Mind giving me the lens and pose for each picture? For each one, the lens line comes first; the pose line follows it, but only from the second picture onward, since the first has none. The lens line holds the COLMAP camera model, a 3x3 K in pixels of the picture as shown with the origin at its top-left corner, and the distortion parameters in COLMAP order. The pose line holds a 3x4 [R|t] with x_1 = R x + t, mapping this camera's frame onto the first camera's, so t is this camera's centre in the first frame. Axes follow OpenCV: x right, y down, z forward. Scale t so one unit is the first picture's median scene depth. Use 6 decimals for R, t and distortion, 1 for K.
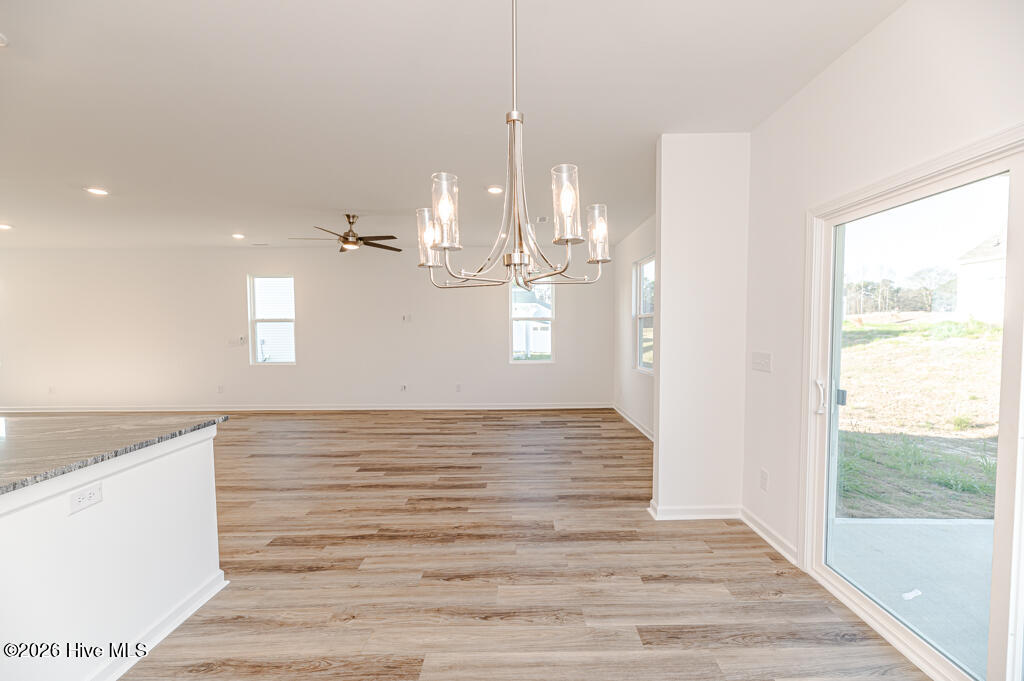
lens RADIAL K [[417.6, 0, 523.8], [0, 417.6, 341.8], [0, 0, 1]] dist [-0.001347, -0.000333]
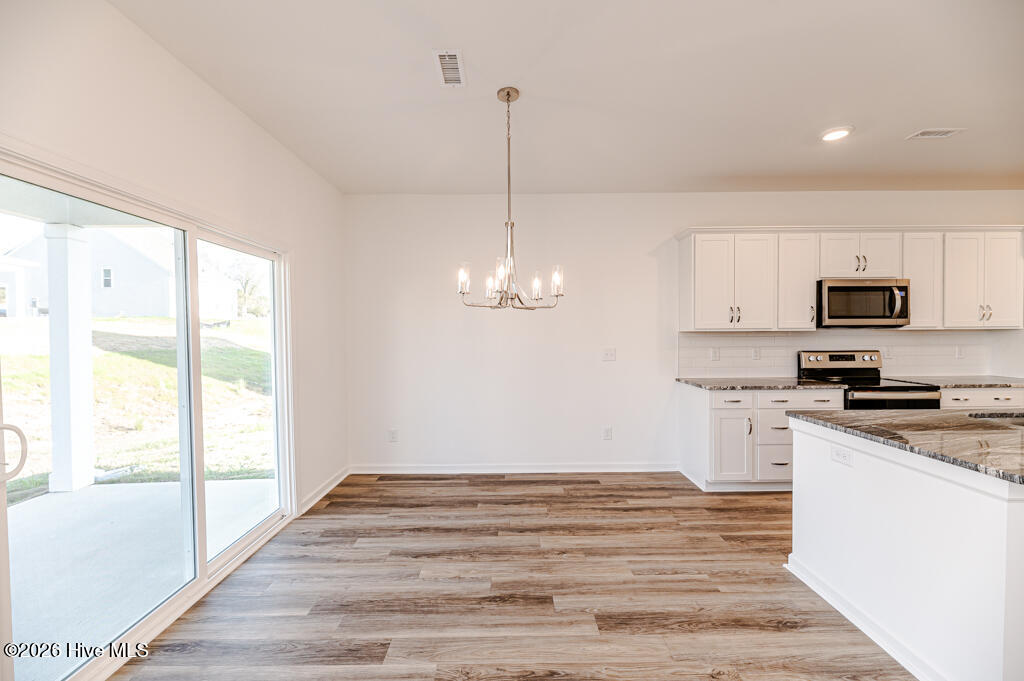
lens RADIAL K [[408.0, 0, 509.1], [0, 408.0, 340.8], [0, 0, 1]] dist [-0.001004, -0.000140]
pose [[-0.999777, 0.013149, 0.016532, -0.014860], [0.014055, 0.998335, 0.055947, -0.030606], [-0.015769, 0.056166, -0.998297, 0.990417]]
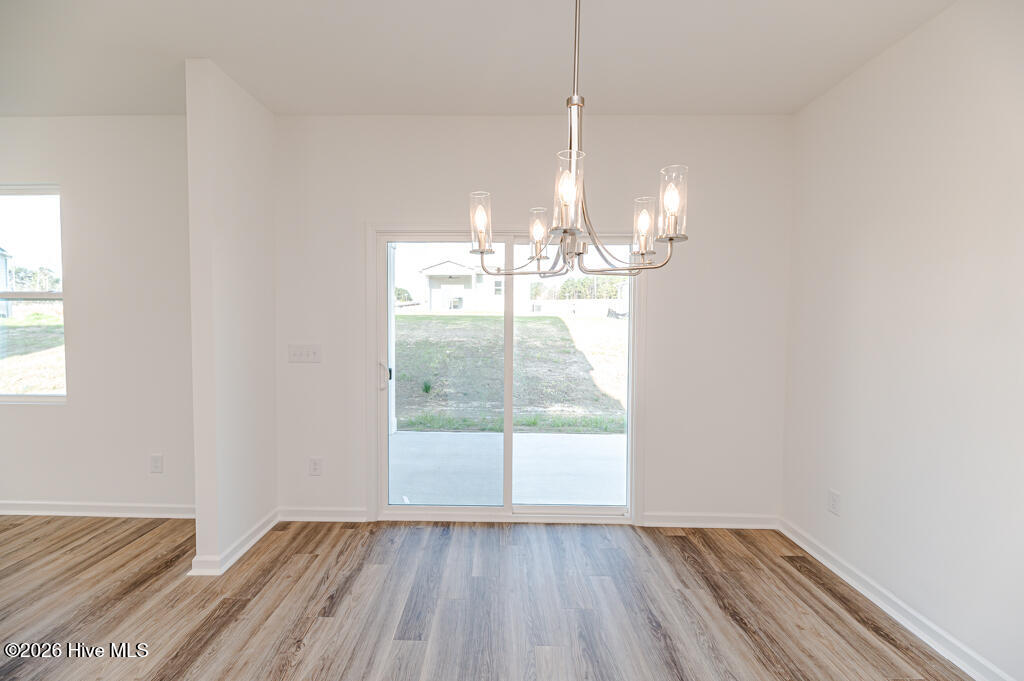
lens RADIAL K [[420.7, 0, 496.6], [0, 420.7, 340.0], [0, 0, 1]] dist [-0.002566, -0.000290]
pose [[0.030405, -0.038855, 0.998782, -0.343543], [0.029292, 0.998850, 0.037966, -0.008902], [-0.999108, 0.028102, 0.031508, 0.391541]]
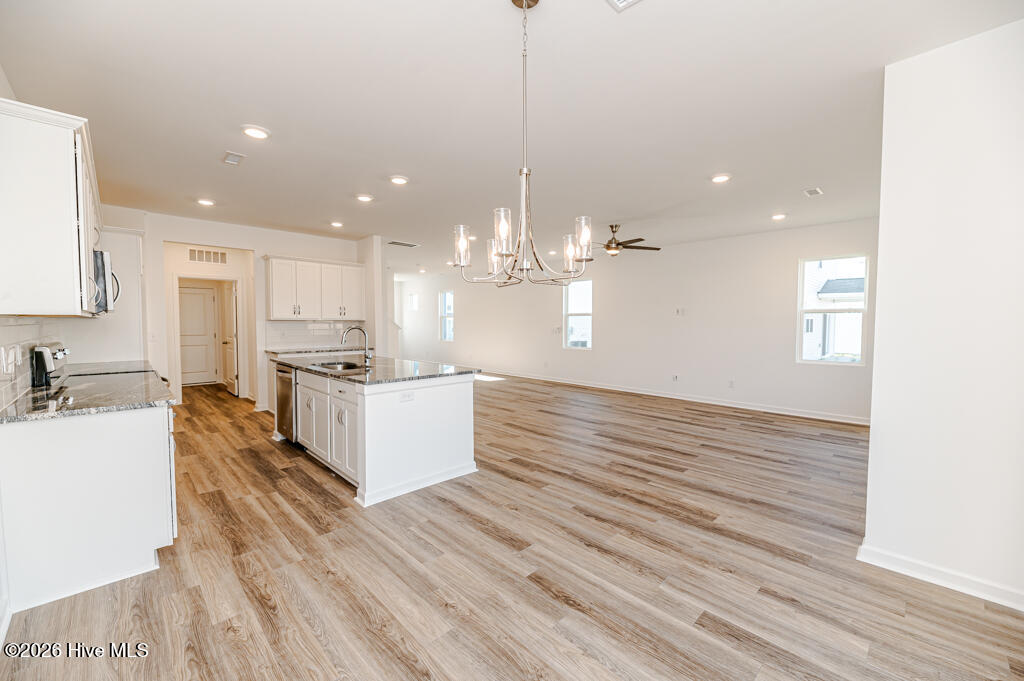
lens RADIAL K [[407.3, 0, 514.0], [0, 407.3, 339.4], [0, 0, 1]] dist [-0.002920, -0.000208]
pose [[0.686994, 0.037586, -0.725691, 0.346115], [-0.033478, 0.999238, 0.020061, 0.012907], [0.725892, 0.010513, 0.687728, -0.008221]]
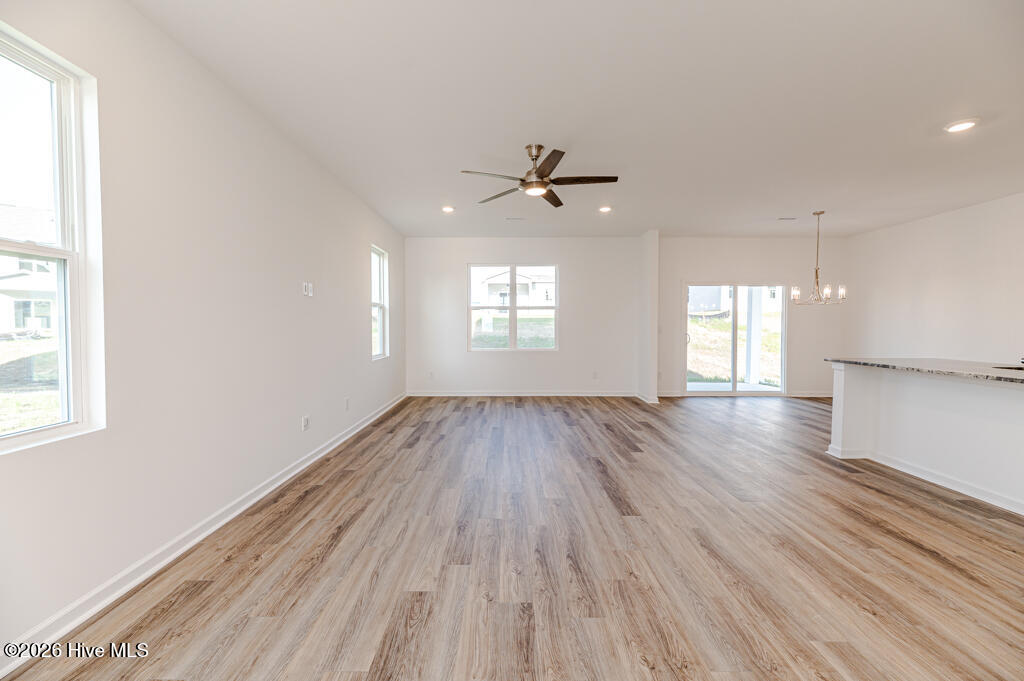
lens RADIAL K [[419.4, 0, 512.0], [0, 419.4, 340.5], [0, 0, 1]] dist [0.003788, 0.000087]
pose [[0.007308, -0.030994, 0.999493, -1.583776], [0.035386, 0.998902, 0.030717, 0.000982], [-0.999347, 0.035144, 0.008397, 1.463331]]
